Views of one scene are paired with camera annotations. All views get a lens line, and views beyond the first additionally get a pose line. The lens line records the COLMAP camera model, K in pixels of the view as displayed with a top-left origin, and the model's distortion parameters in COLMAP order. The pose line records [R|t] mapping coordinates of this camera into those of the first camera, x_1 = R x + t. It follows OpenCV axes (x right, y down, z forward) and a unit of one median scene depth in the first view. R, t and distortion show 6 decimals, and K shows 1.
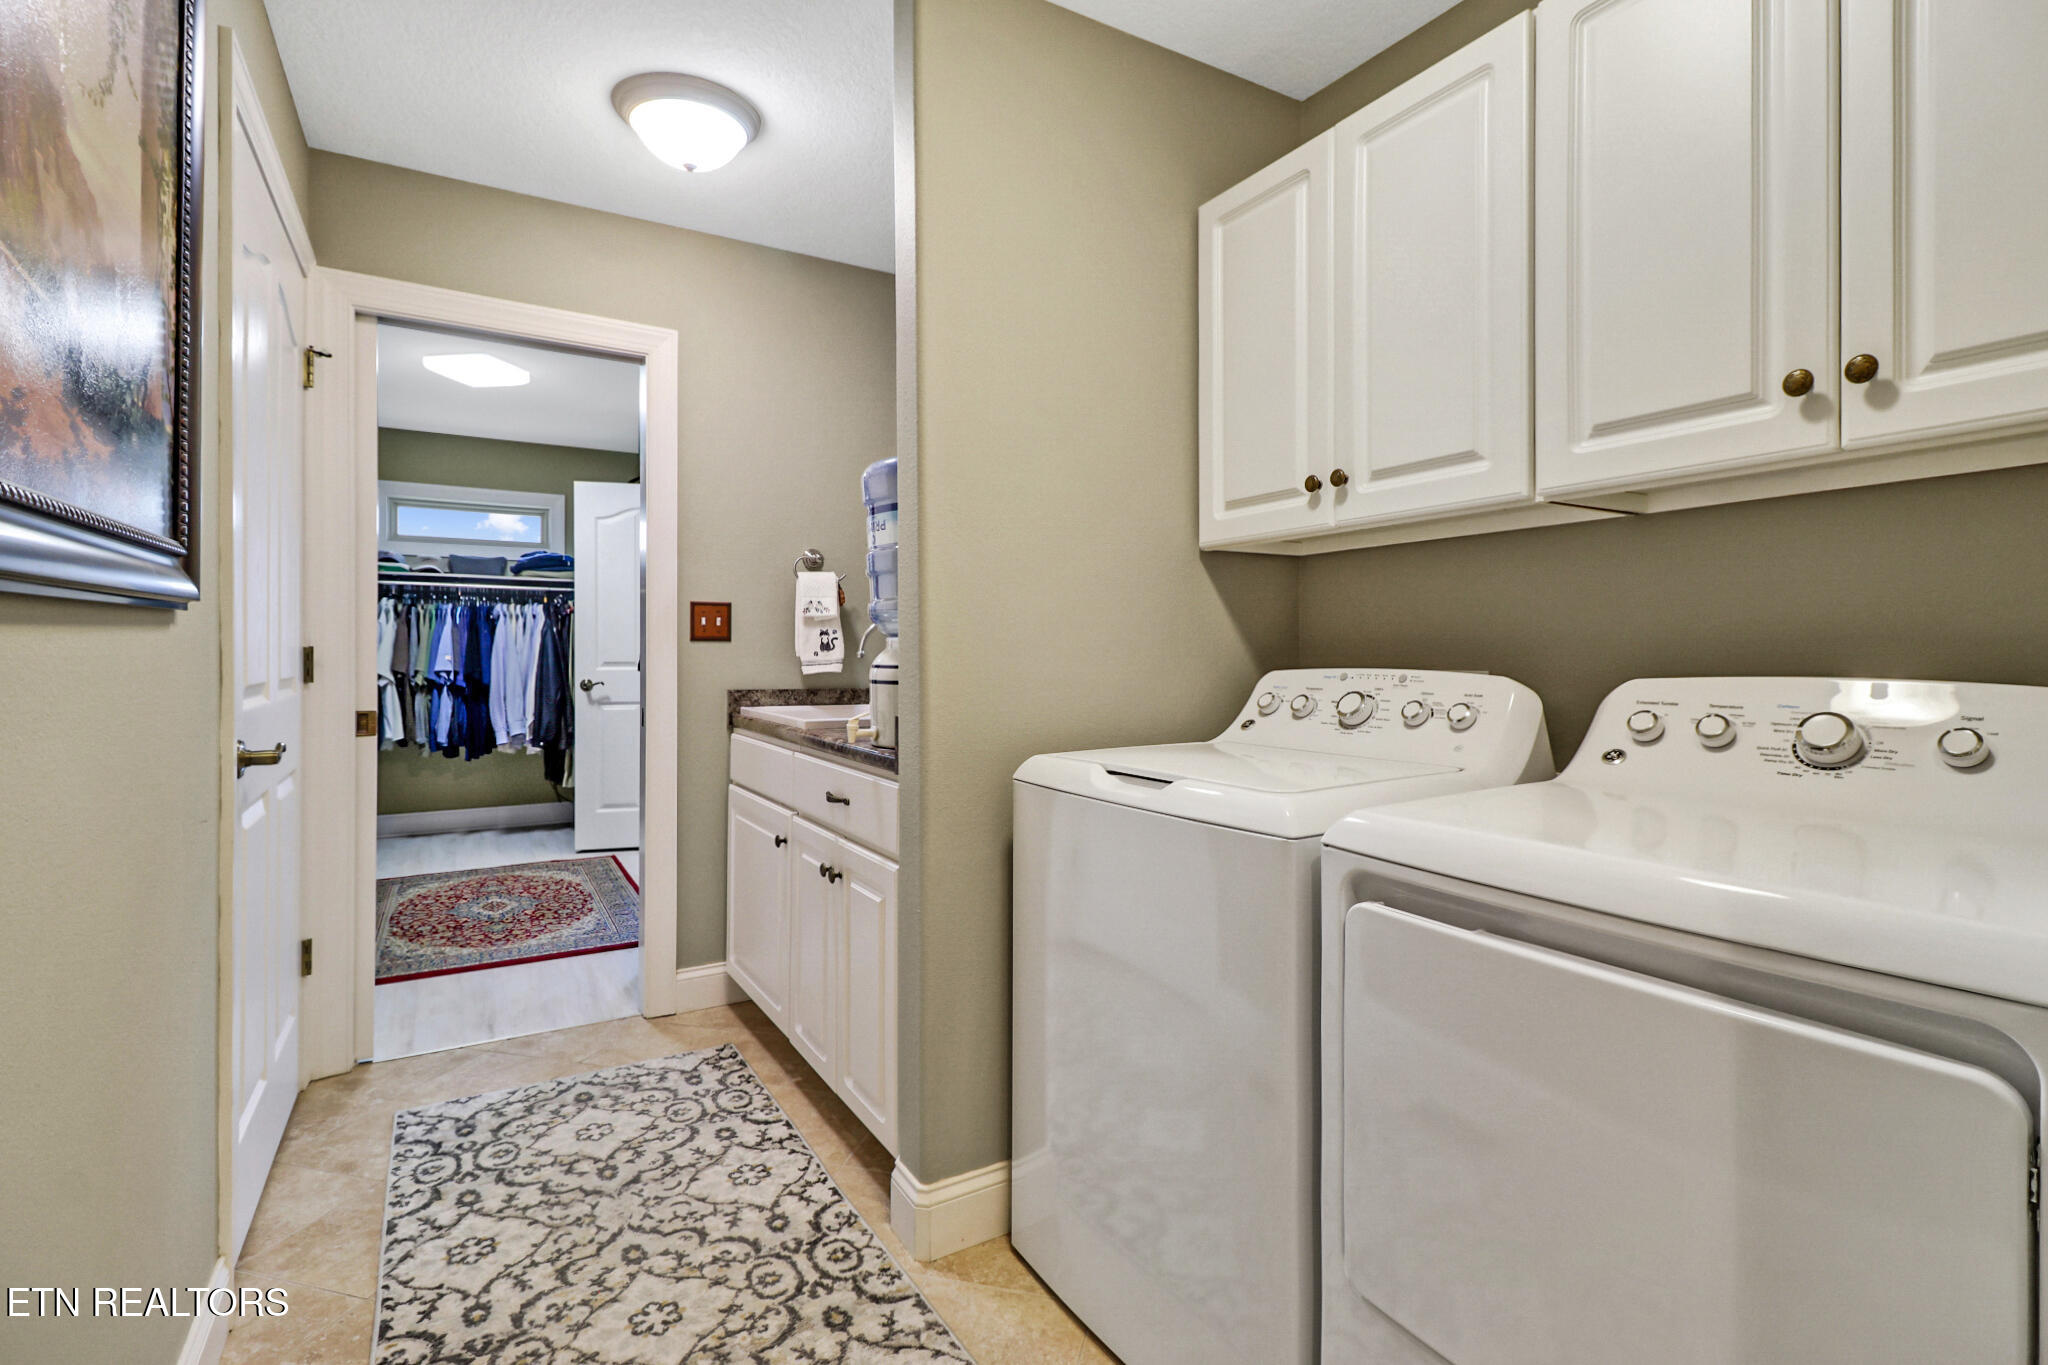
lens RADIAL K [[947.1, 0, 1021.7], [0, 947.1, 653.5], [0, 0, 1]] dist [0.010345, -0.000356]
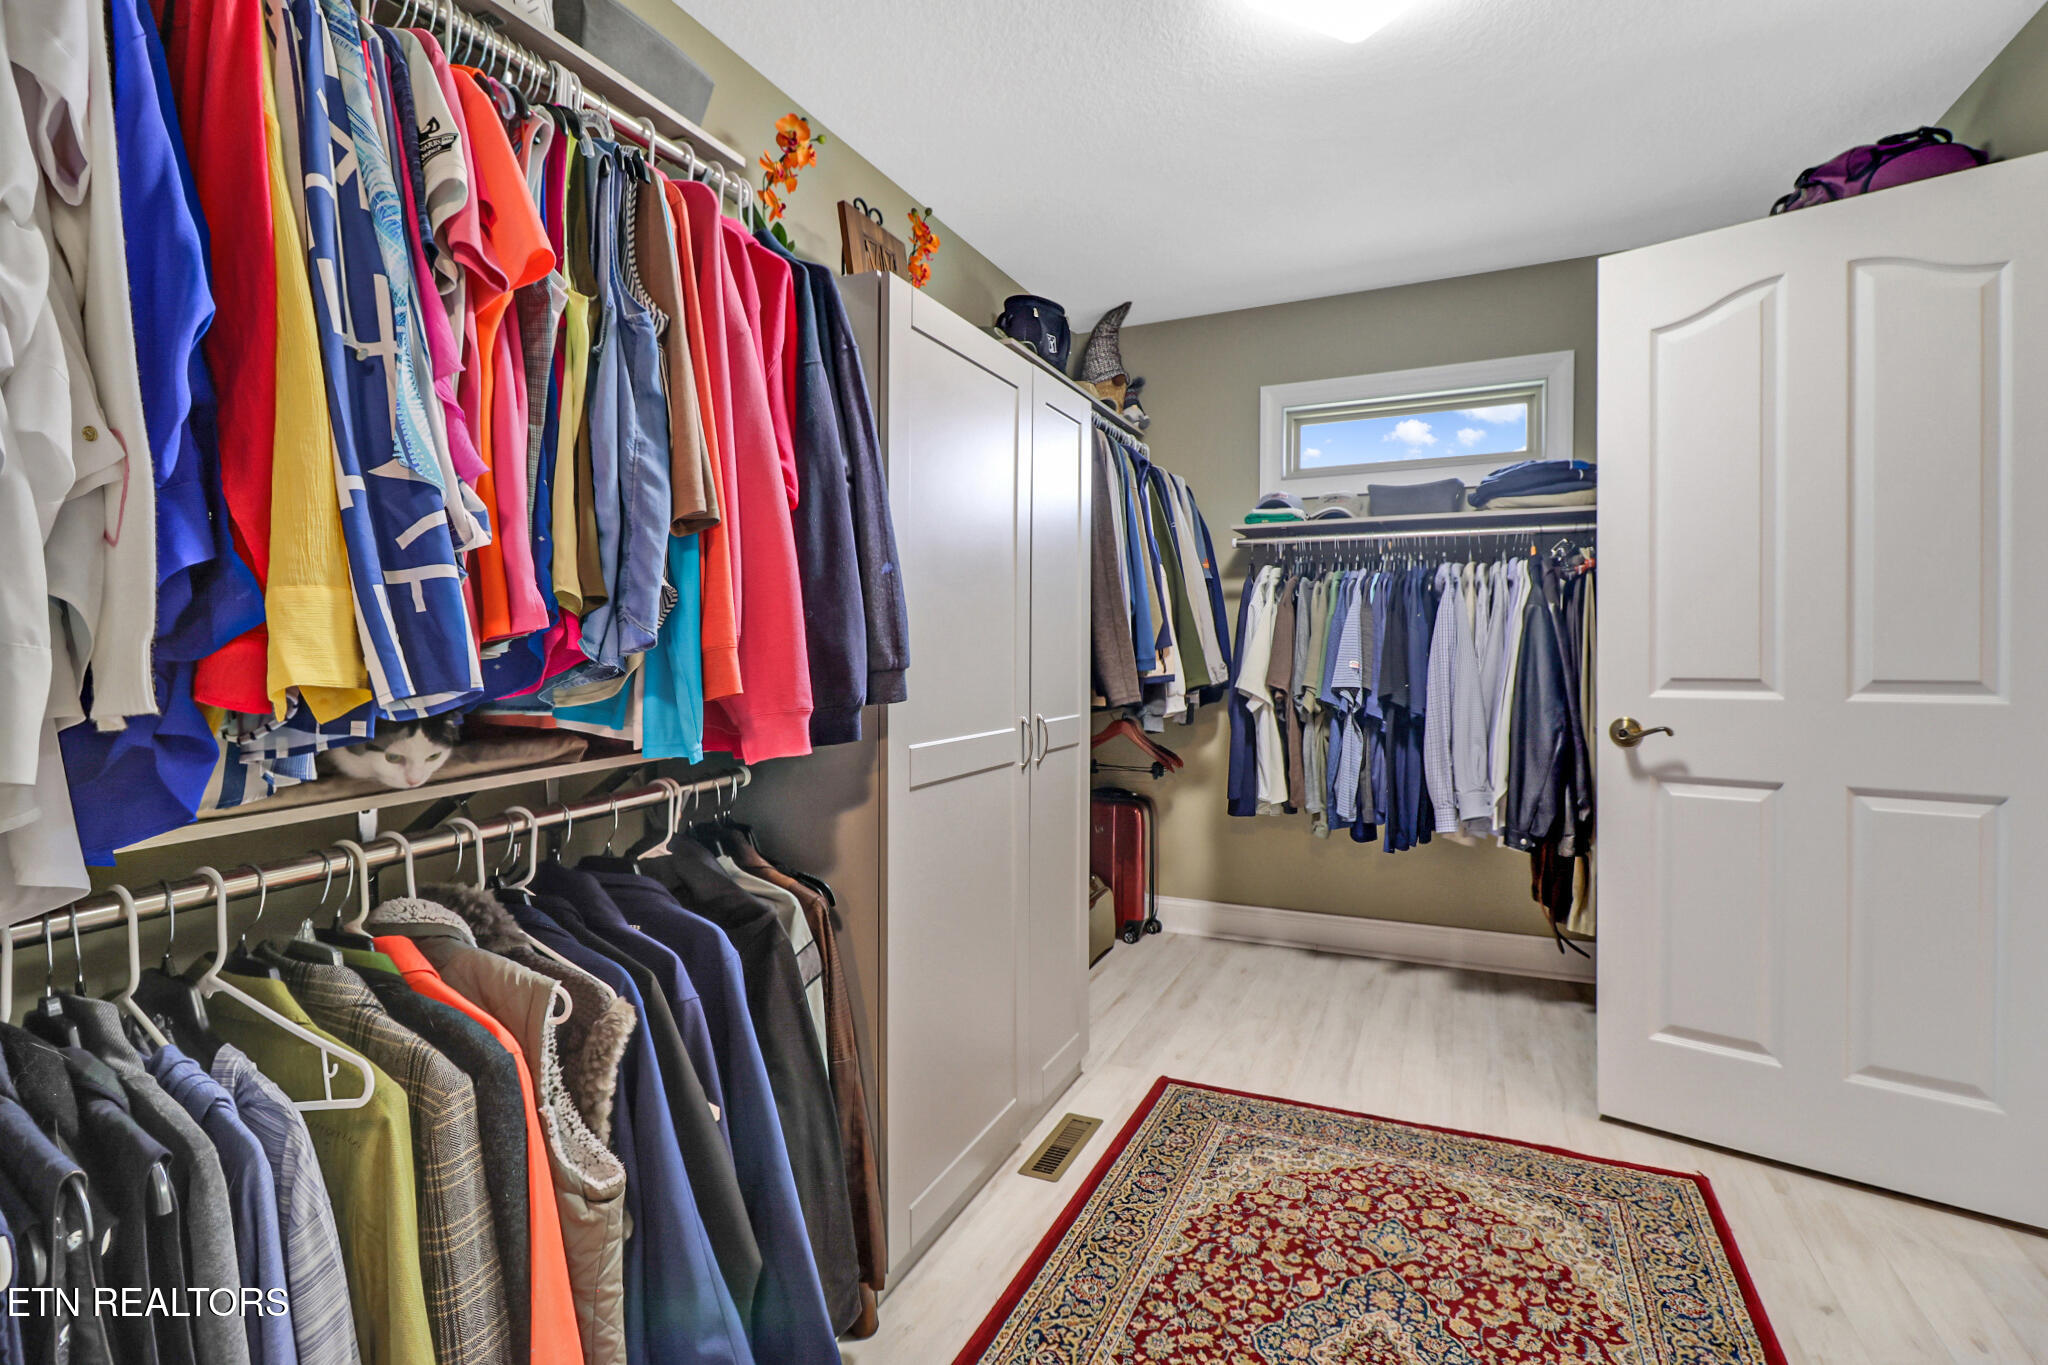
lens RADIAL K [[947.1, 0, 1021.7], [0, 947.1, 653.5], [0, 0, 1]] dist [0.010345, -0.000356]
pose [[0.556479, -0.000385, -0.830862, -0.243037], [-0.003397, 0.999990, -0.002739, 0.000226], [0.830855, 0.004346, 0.556472, 0.512720]]
